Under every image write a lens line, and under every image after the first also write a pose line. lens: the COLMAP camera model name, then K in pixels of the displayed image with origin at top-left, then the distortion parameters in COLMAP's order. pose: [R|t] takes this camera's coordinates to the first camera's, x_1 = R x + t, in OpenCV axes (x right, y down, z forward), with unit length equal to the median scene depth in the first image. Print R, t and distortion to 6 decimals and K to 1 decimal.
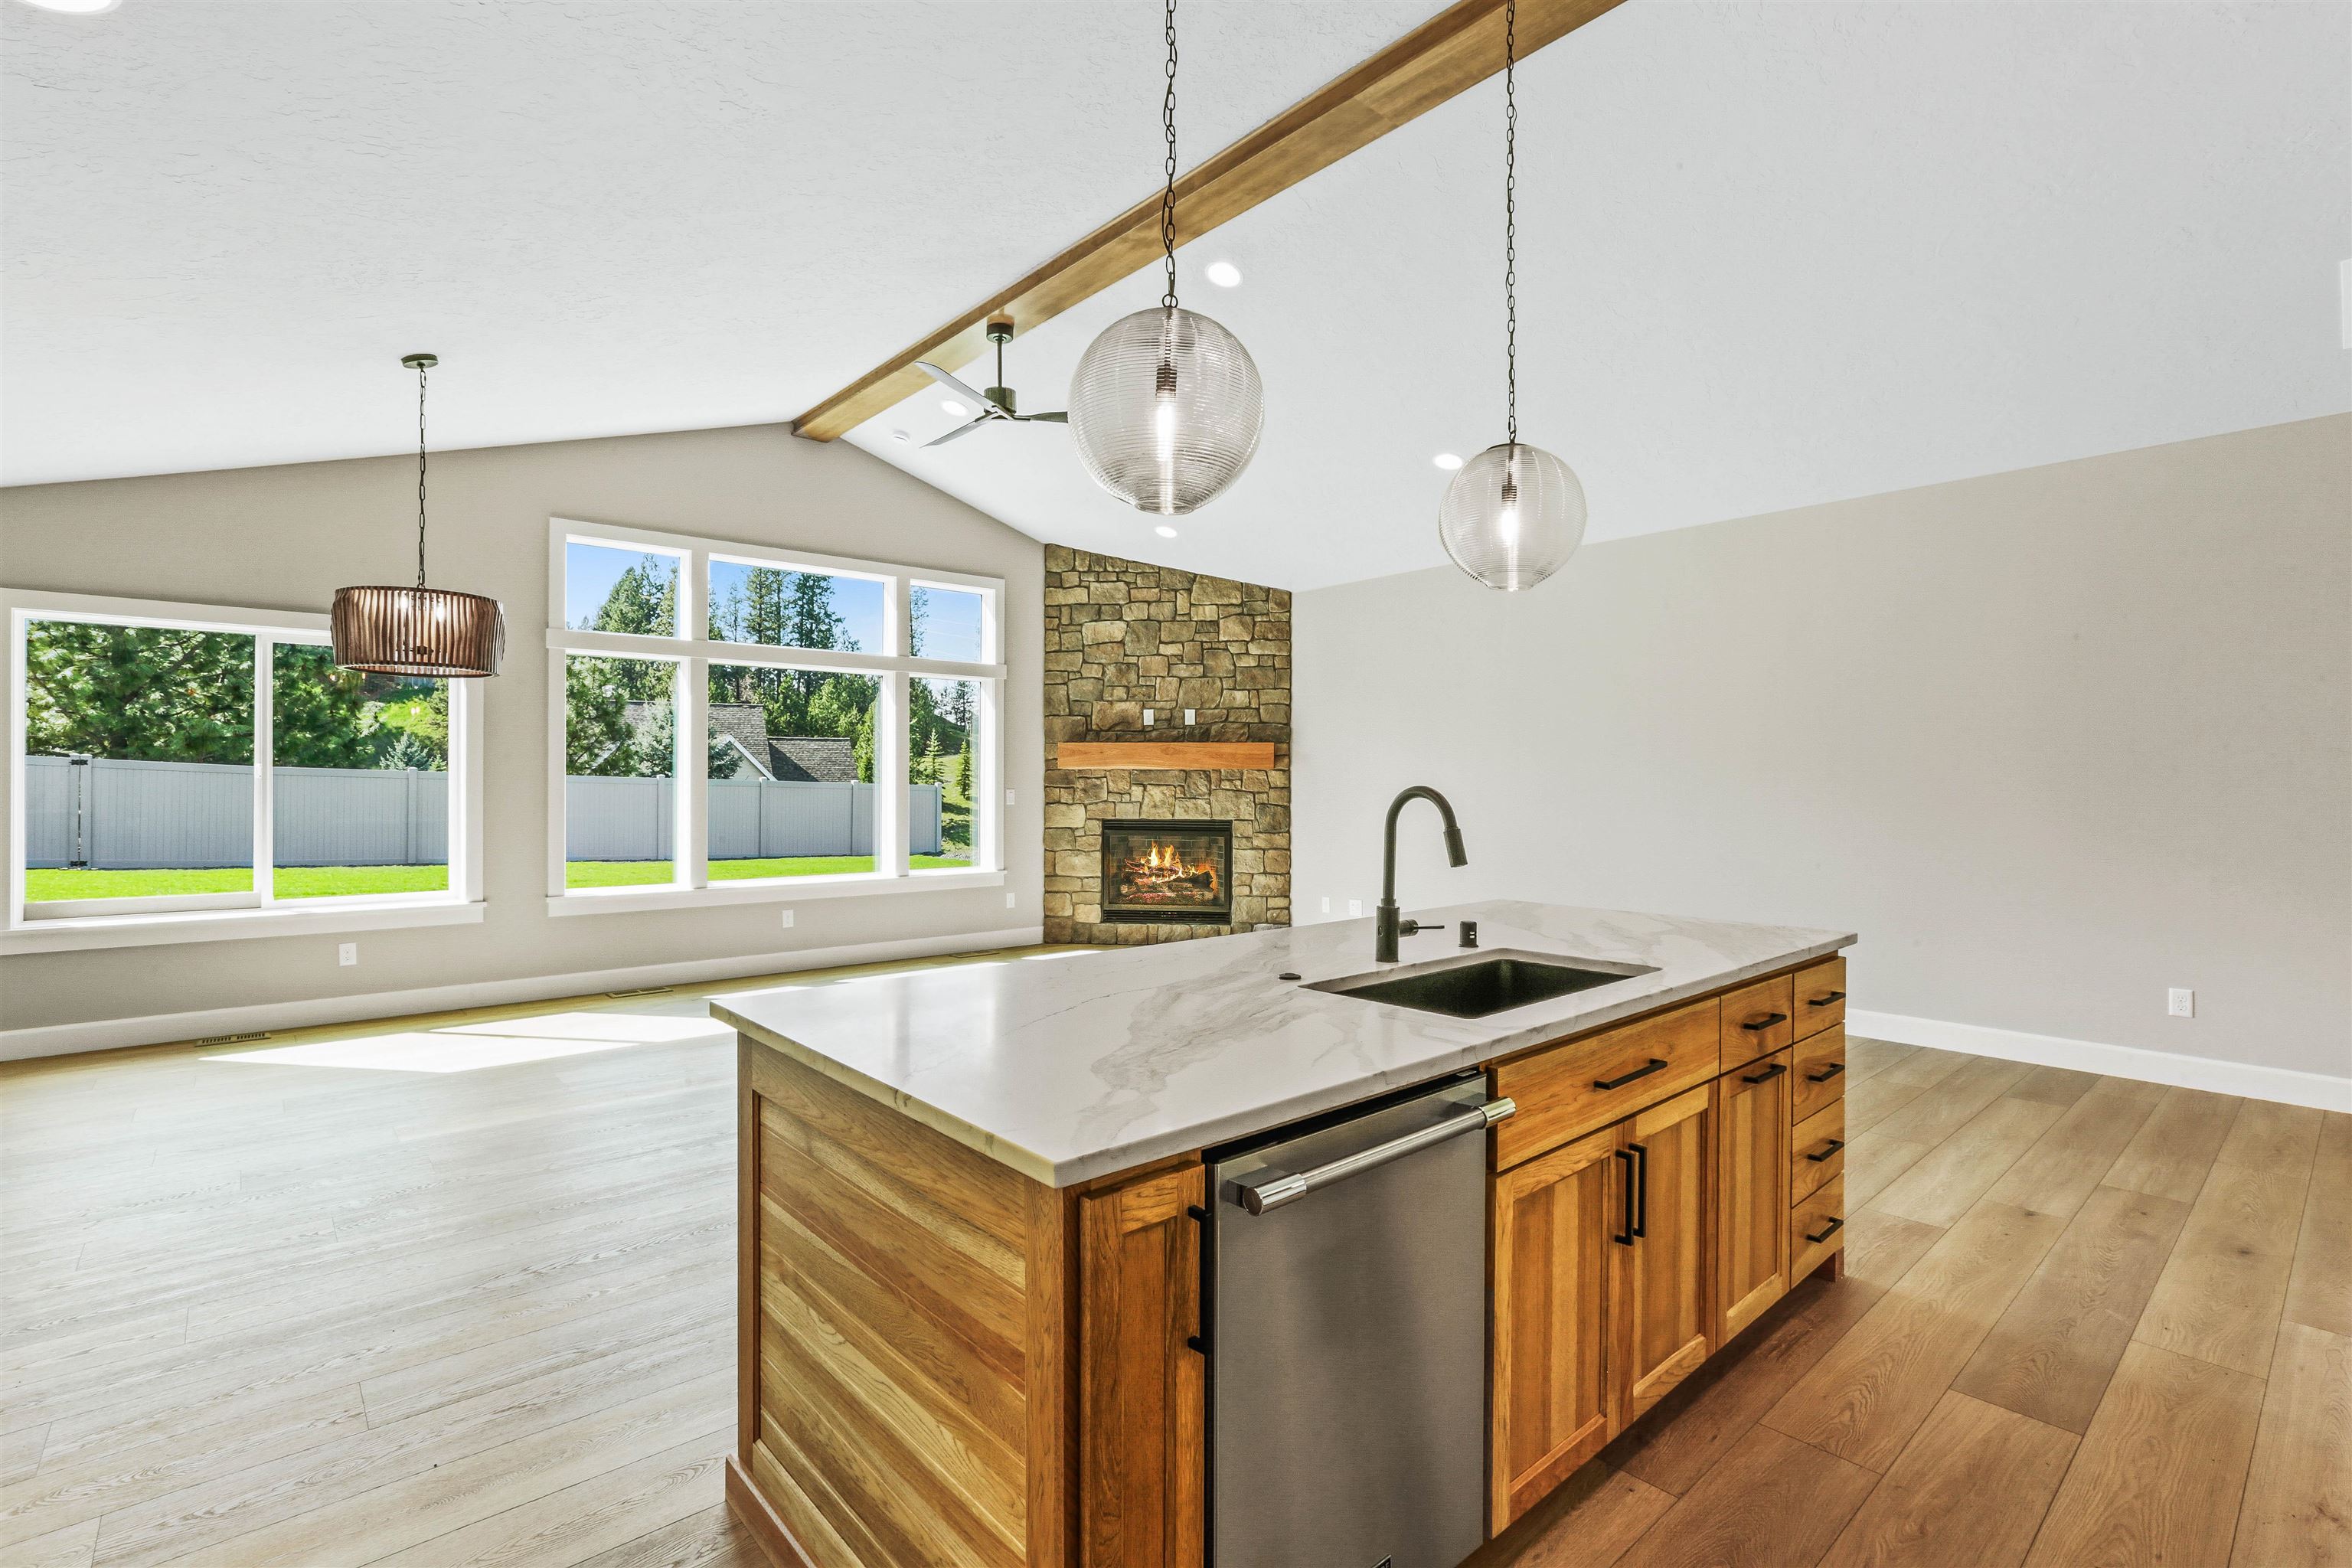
lens RADIAL K [[1080.1, 0, 1168.7], [0, 1080.1, 788.4], [0, 0, 1]] dist [-0.011399, 0.004770]
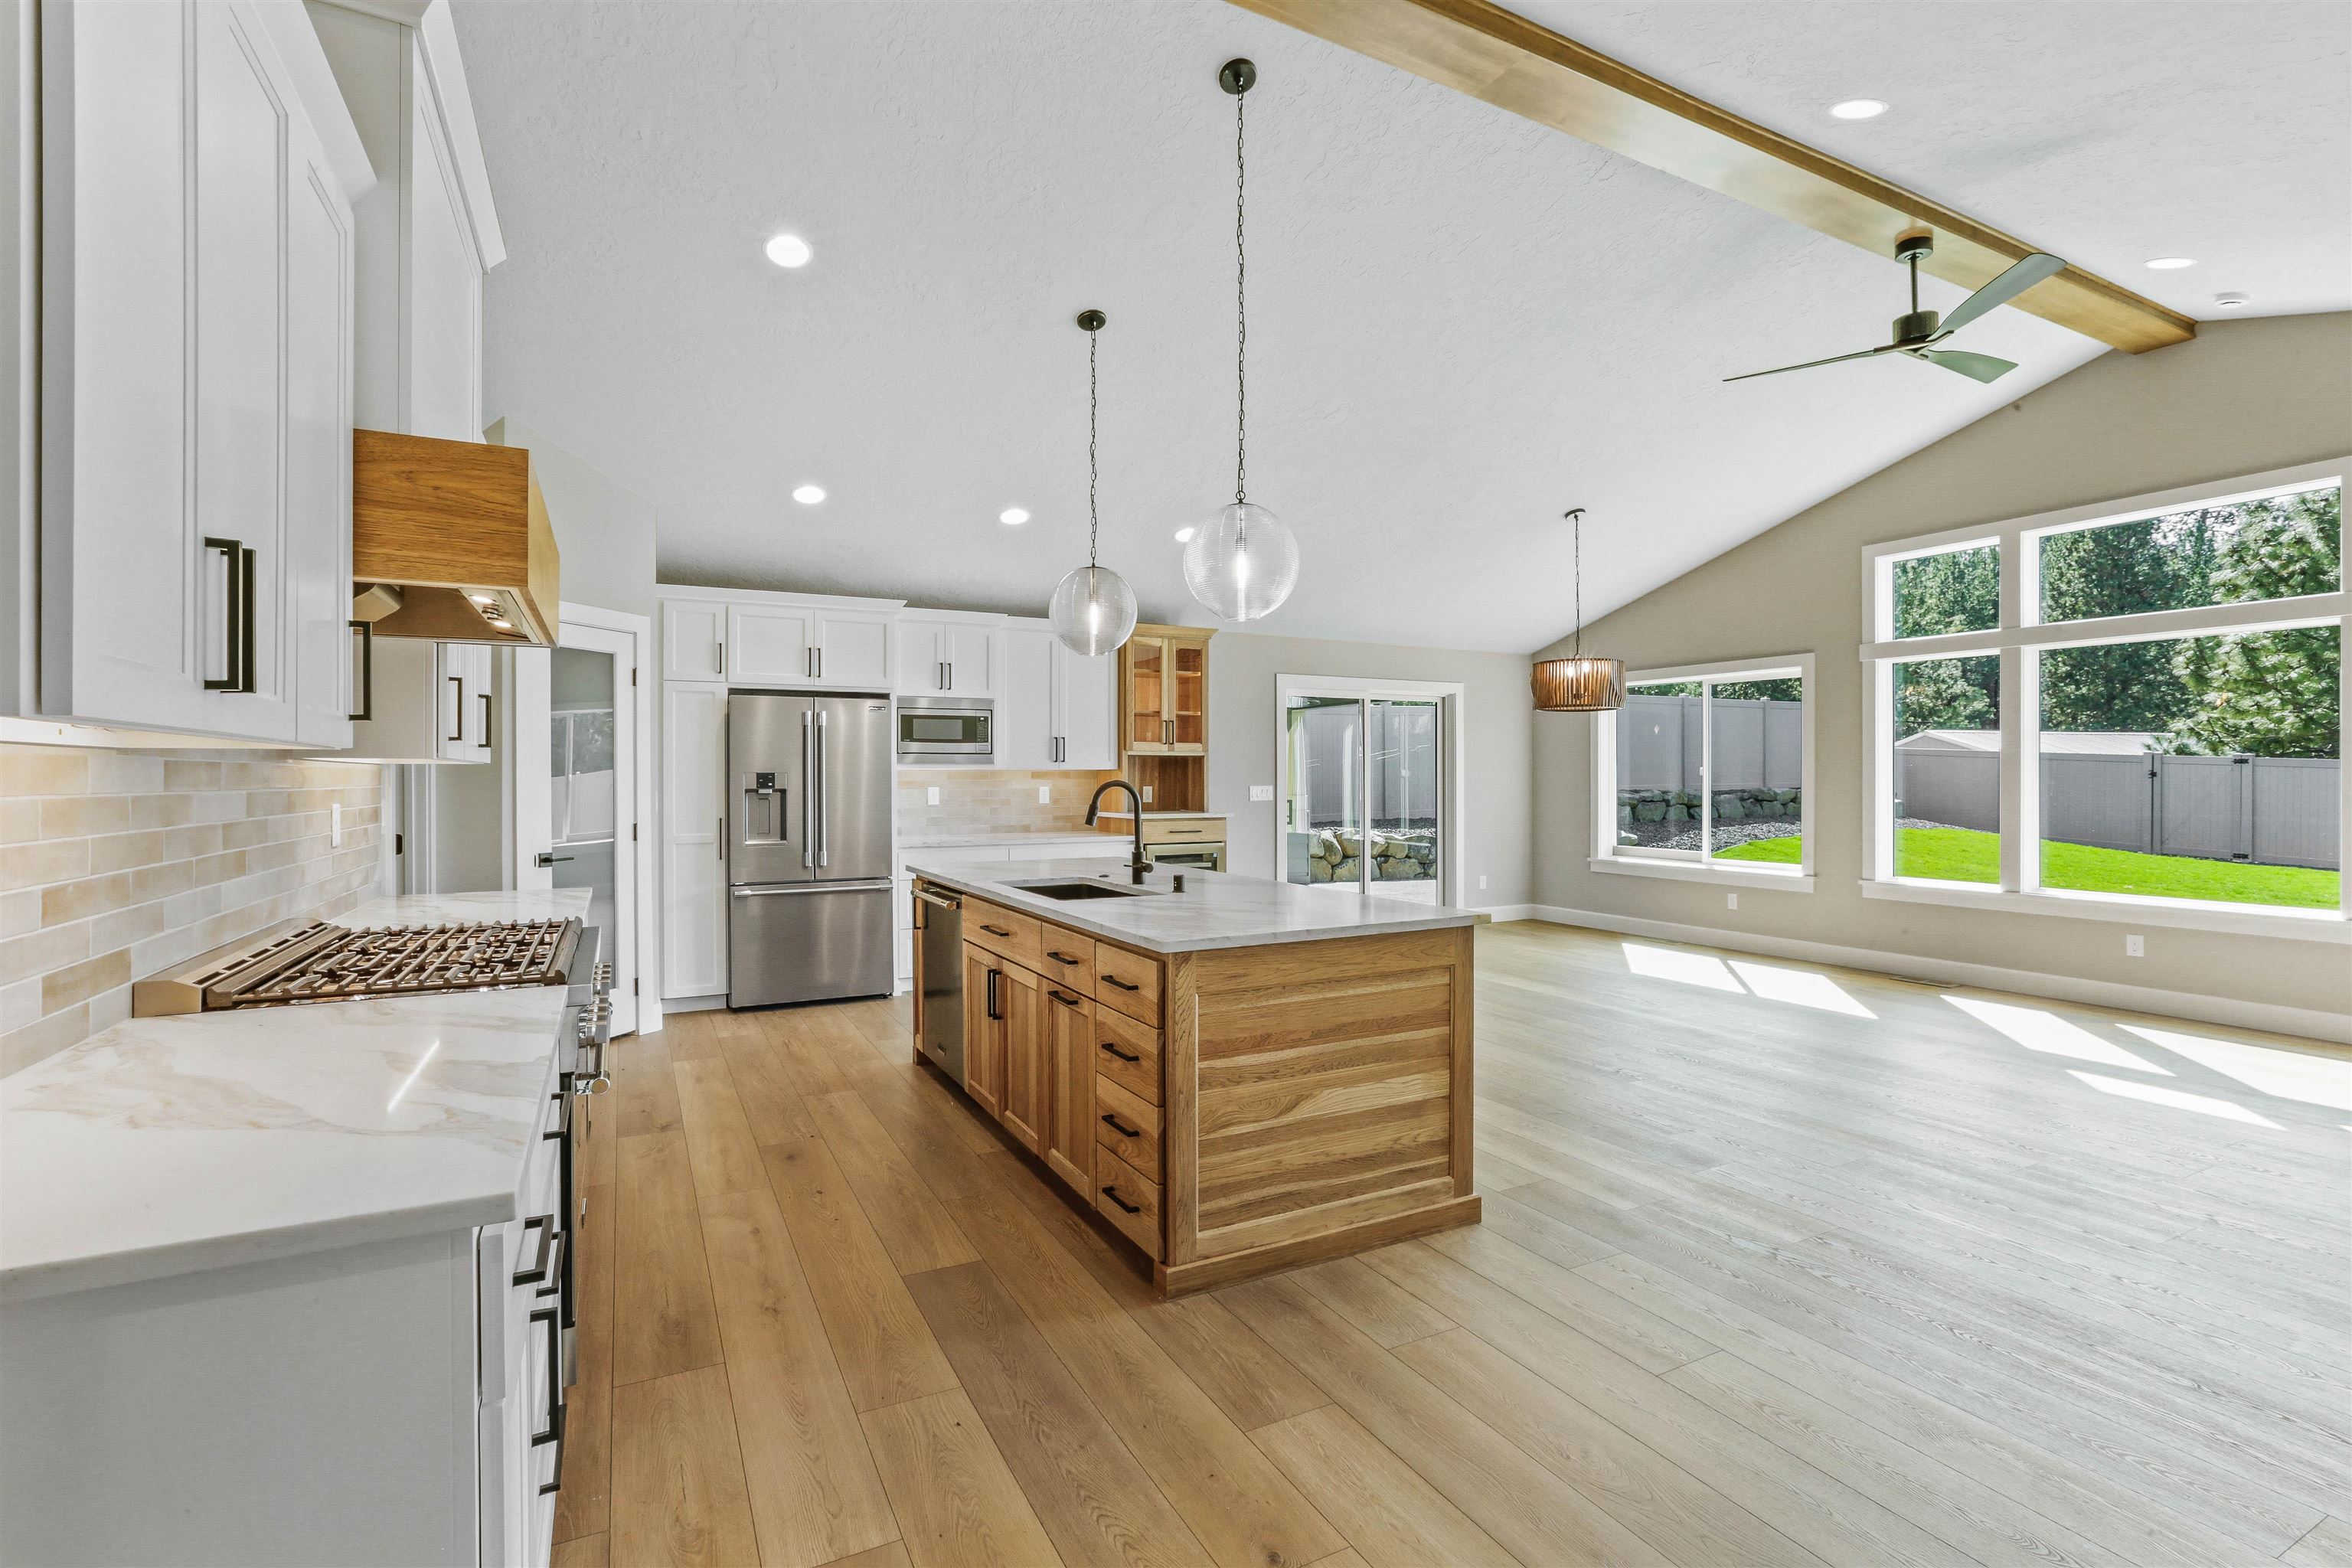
lens RADIAL K [[1080.1, 0, 1171.2], [0, 1080.1, 793.7], [0, 0, 1]] dist [-0.011399, 0.004770]
pose [[-0.242359, 0.012655, -0.970104, 0.530906], [-0.005731, 0.999879, 0.014475, -0.001907], [0.970170, 0.009068, -0.242257, 0.424675]]
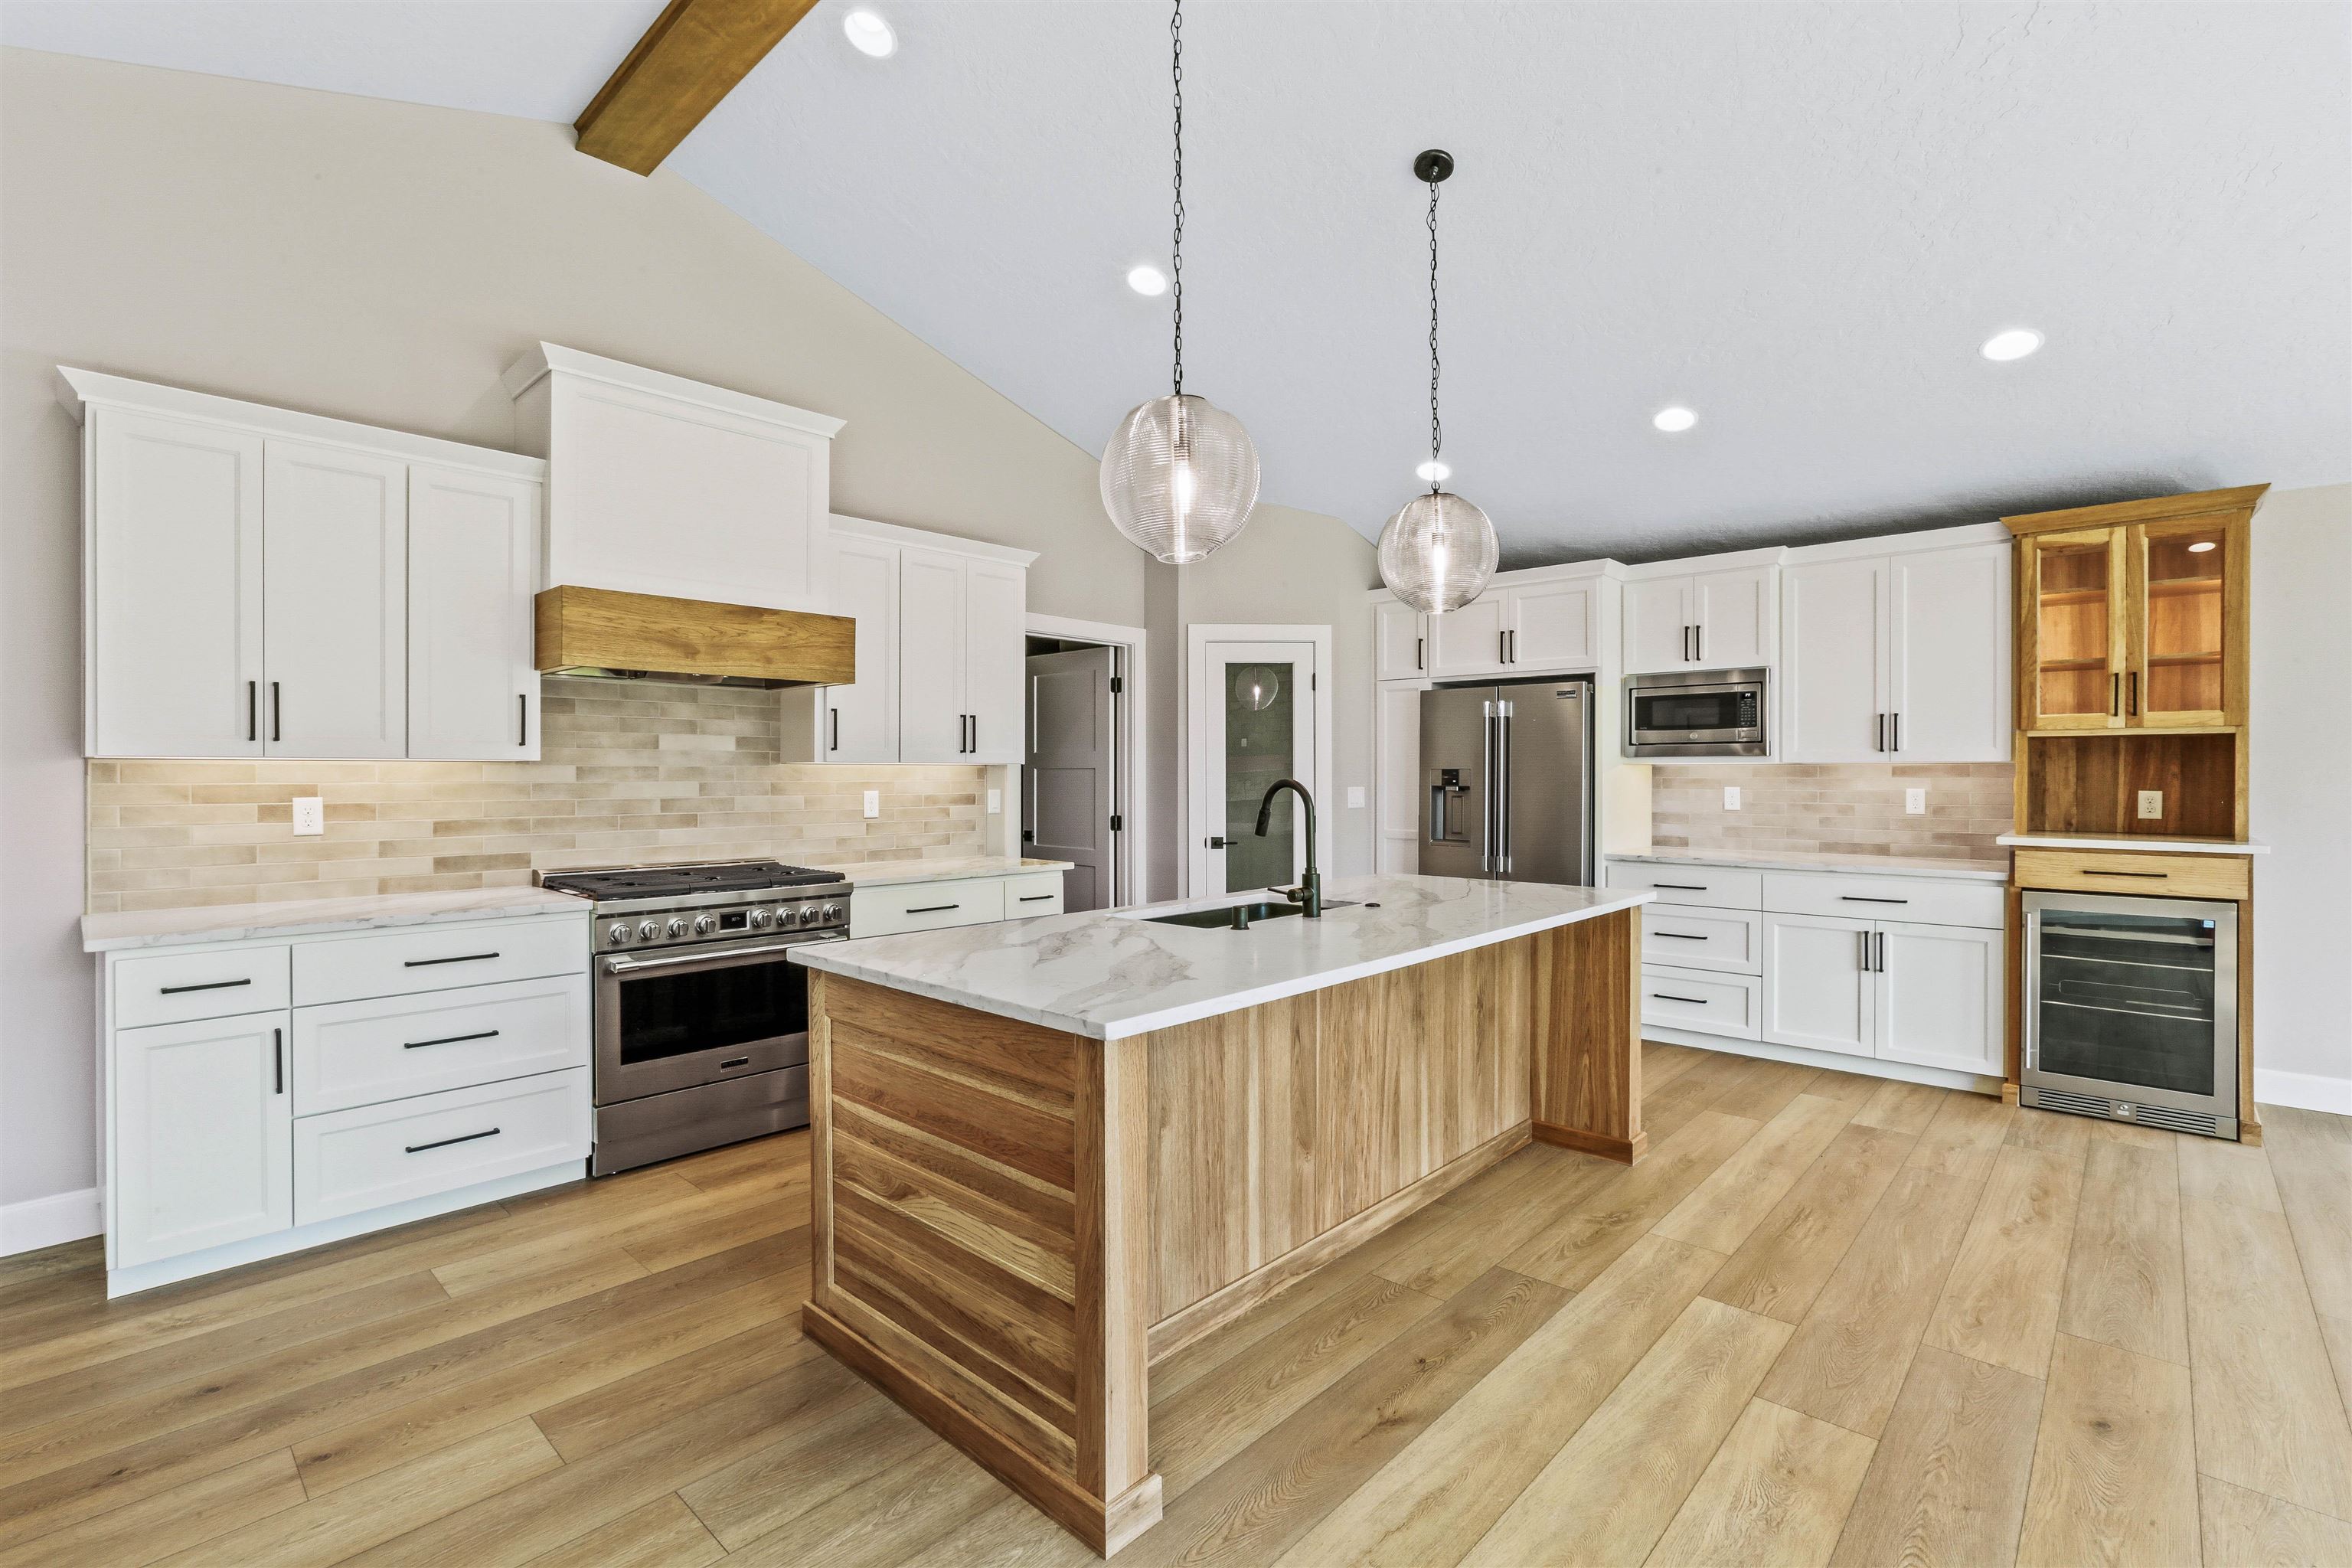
lens RADIAL K [[1080.1, 0, 1163.7], [0, 1080.1, 782.0], [0, 0, 1]] dist [-0.011399, 0.004770]
pose [[-0.995509, -0.000866, -0.094664, 0.141403], [-0.002382, 0.999871, 0.015910, -0.006067], [0.094638, 0.016064, -0.995382, 0.658689]]
